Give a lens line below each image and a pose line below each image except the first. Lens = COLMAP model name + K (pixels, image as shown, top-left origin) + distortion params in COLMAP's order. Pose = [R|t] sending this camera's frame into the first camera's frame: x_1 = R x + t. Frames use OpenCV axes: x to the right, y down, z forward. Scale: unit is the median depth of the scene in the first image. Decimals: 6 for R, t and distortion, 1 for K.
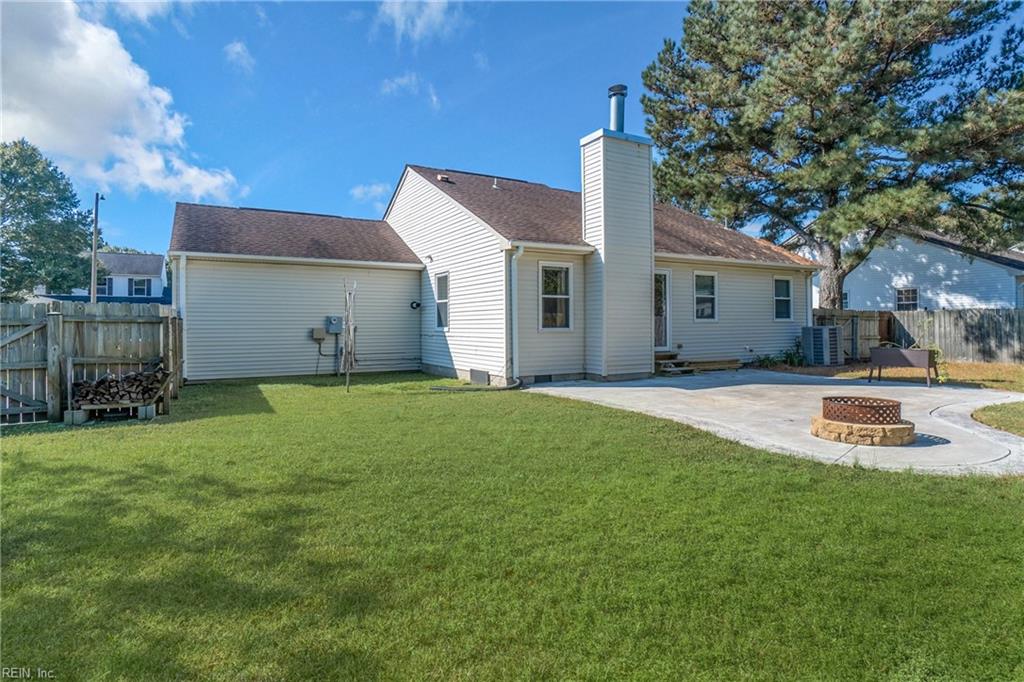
lens RADIAL K [[528.5, 0, 514.1], [0, 528.5, 328.3], [0, 0, 1]] dist [-0.000872, -0.000318]
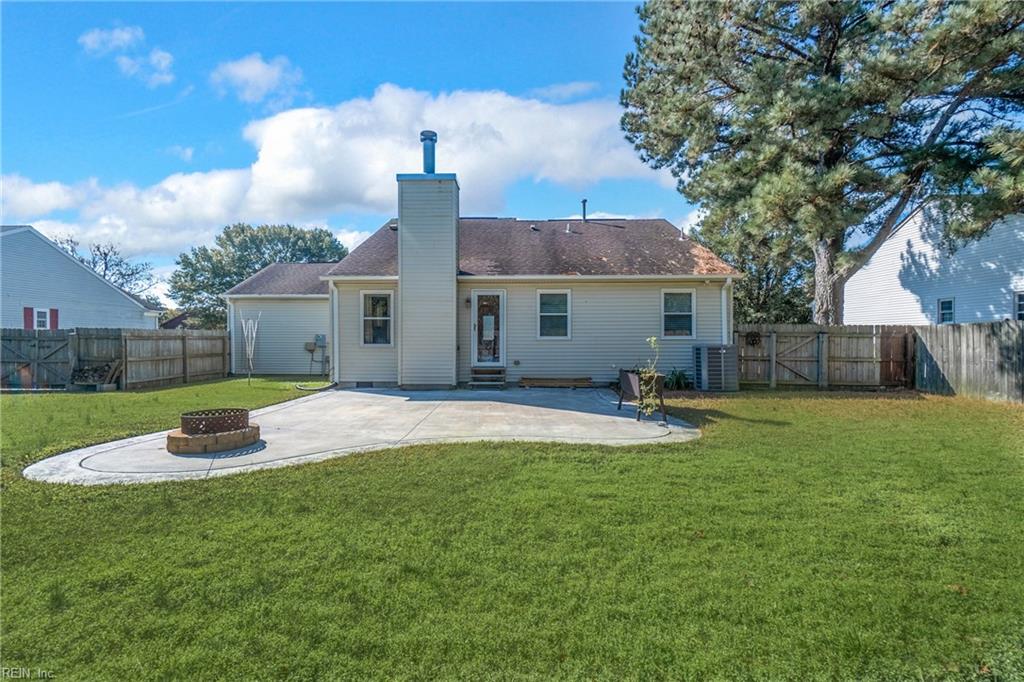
lens RADIAL K [[434.5, 0, 507.2], [0, 434.5, 346.8], [0, 0, 1]] dist [0.001648, -0.000581]
pose [[0.856230, 0.013353, -0.516423, 0.651525], [-0.007915, 0.999888, 0.012731, -0.006988], [0.516535, -0.006814, 0.856239, 0.219816]]
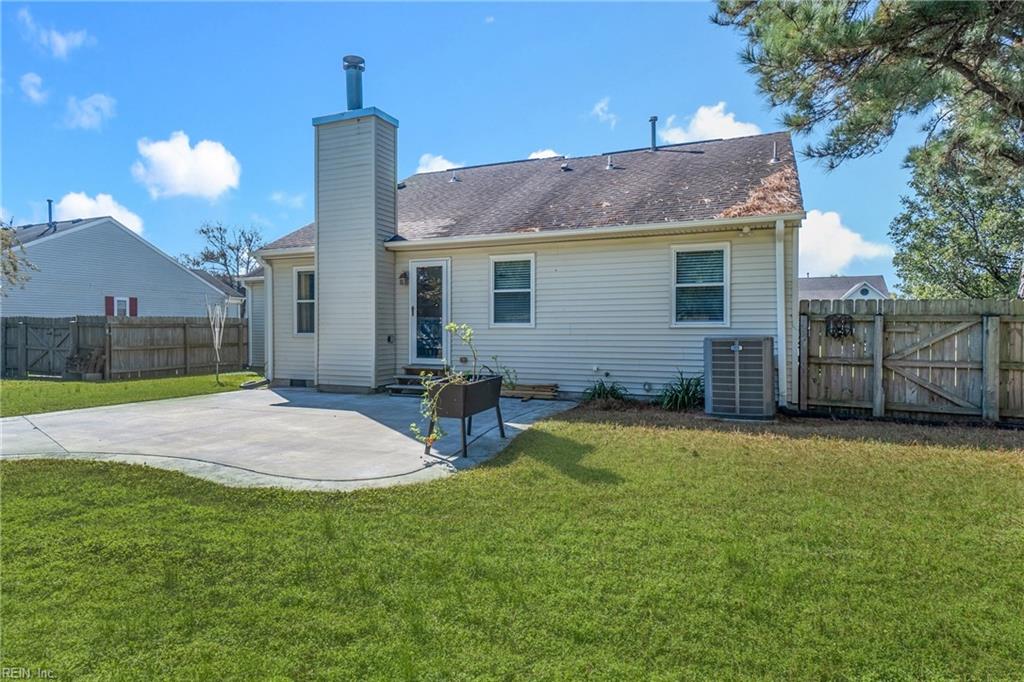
lens RADIAL K [[568.1, 0, 512.0], [0, 568.1, 341.0], [0, 0, 1]] dist [0.001128, 0.003938]
pose [[0.603616, 0.022900, -0.796946, 0.873557], [-0.008902, 0.999719, 0.021984, -0.009565], [0.797225, -0.006176, 0.603650, 0.498806]]
